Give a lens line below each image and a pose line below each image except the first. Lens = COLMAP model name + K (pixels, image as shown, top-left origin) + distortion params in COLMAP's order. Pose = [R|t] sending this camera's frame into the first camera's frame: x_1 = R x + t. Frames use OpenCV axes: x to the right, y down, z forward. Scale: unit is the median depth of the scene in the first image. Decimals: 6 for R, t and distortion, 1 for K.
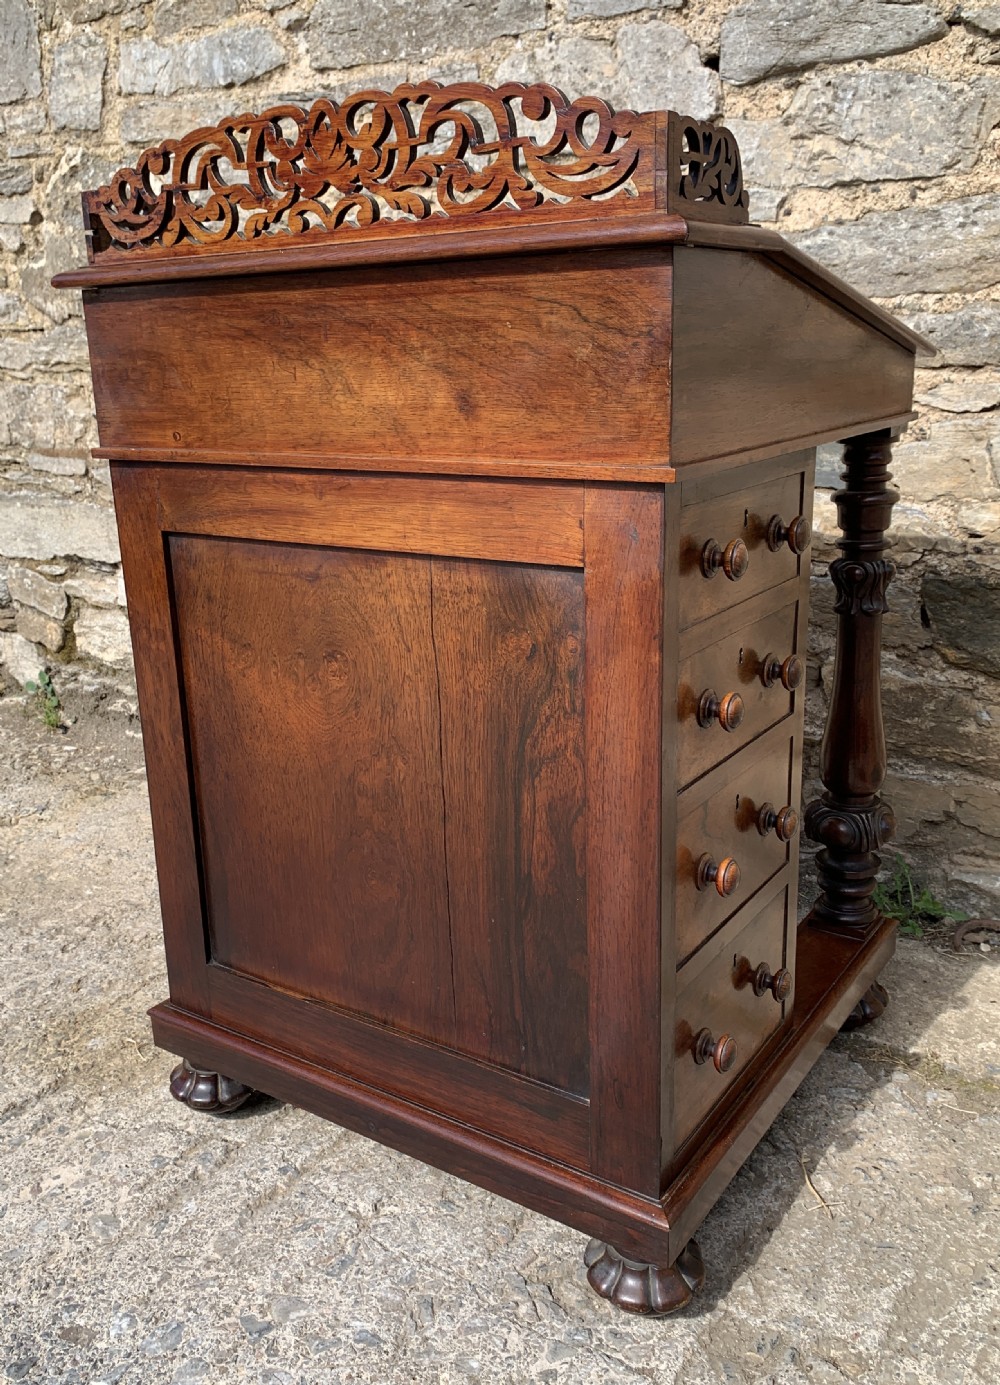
lens RADIAL K [[1192.7, 0, 490.3], [0, 1192.7, 663.7], [0, 0, 1]] dist [0.001518, 0.018267]
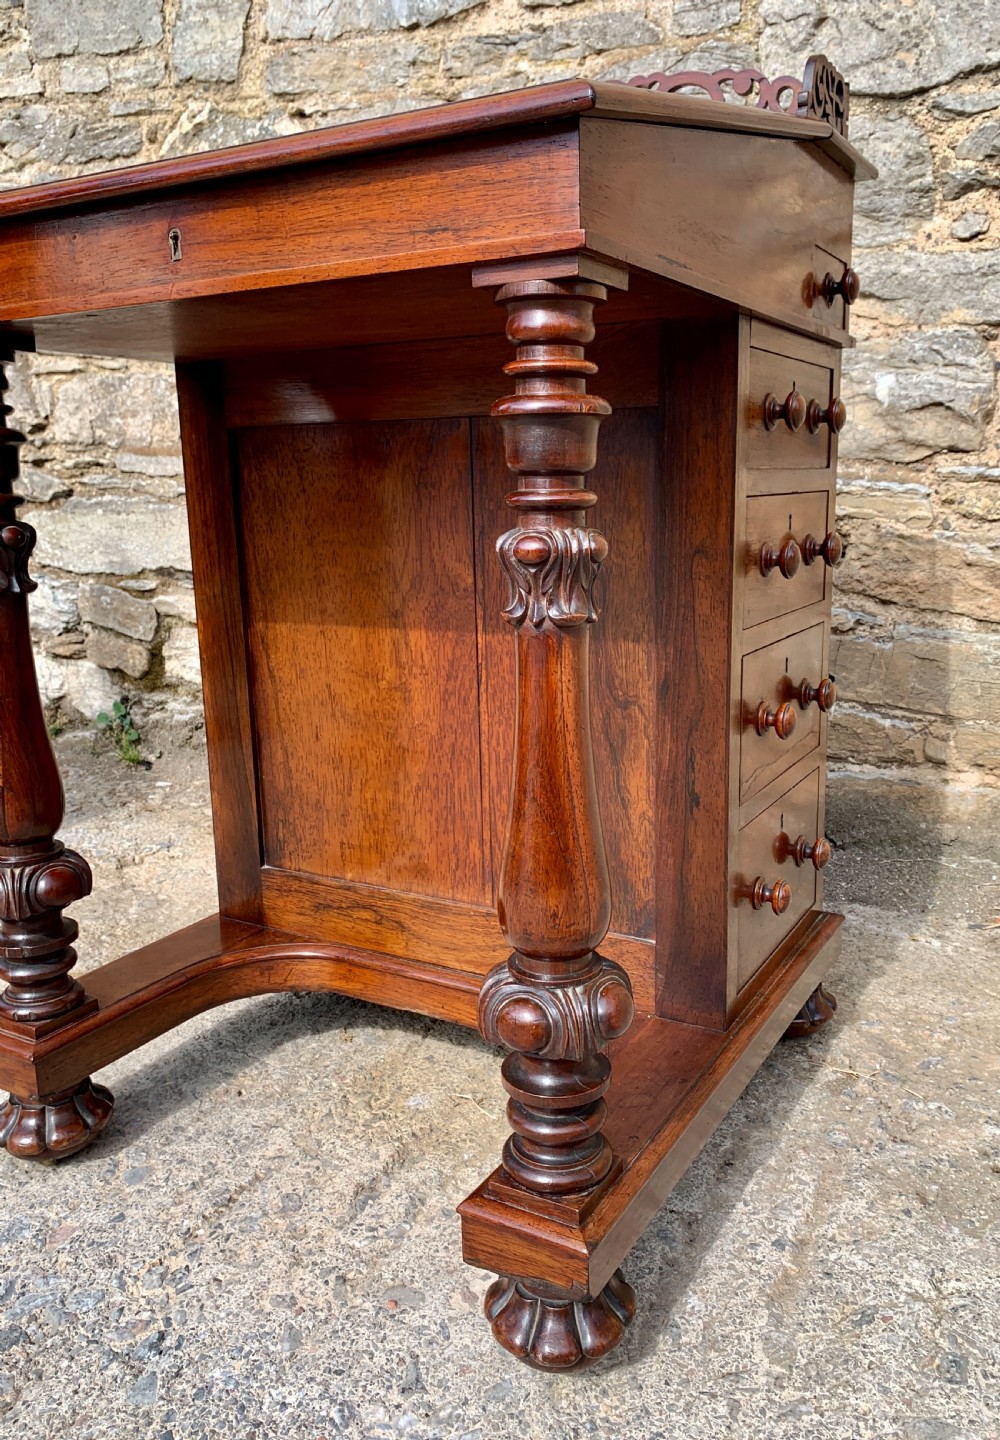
lens RADIAL K [[1118.5, 0, 533.7], [0, 1118.5, 705.3], [0, 0, 1]] dist [0.003717, 0.004248]
pose [[0.989413, -0.008024, 0.144907, -0.333716], [0.013174, 0.999314, -0.034617, 0.074581], [-0.144530, 0.036159, 0.988840, 0.224028]]
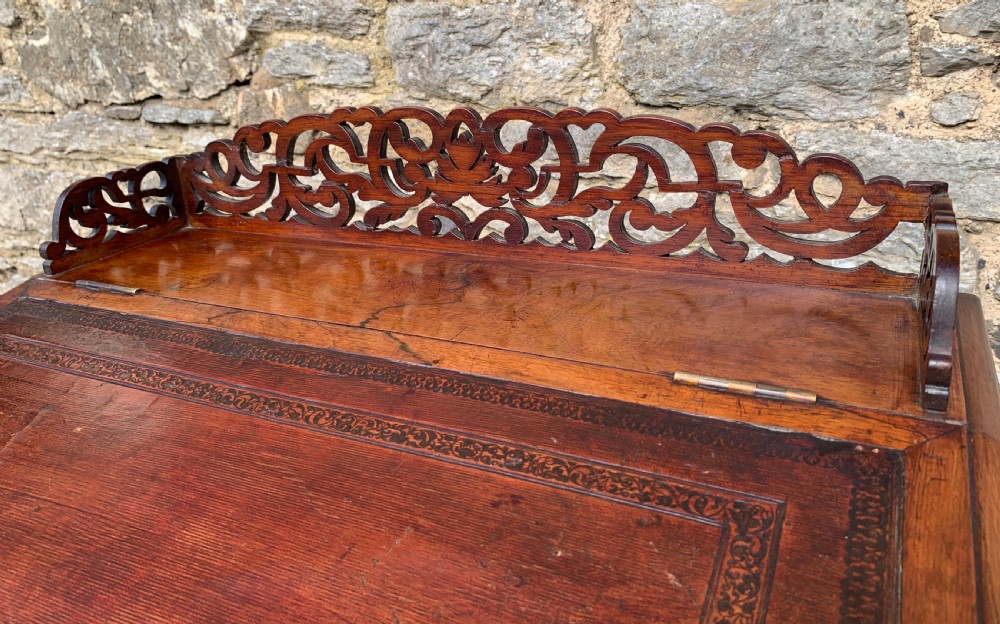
lens RADIAL K [[762.2, 0, 493.1], [0, 762.2, 243.5], [0, 0, 1]] dist [0.034592, -0.036134]
pose [[0.983062, -0.079451, 0.165158, -0.247839], [0.068943, 0.995272, 0.068415, -0.317951], [-0.169813, -0.055869, 0.983891, 0.602989]]
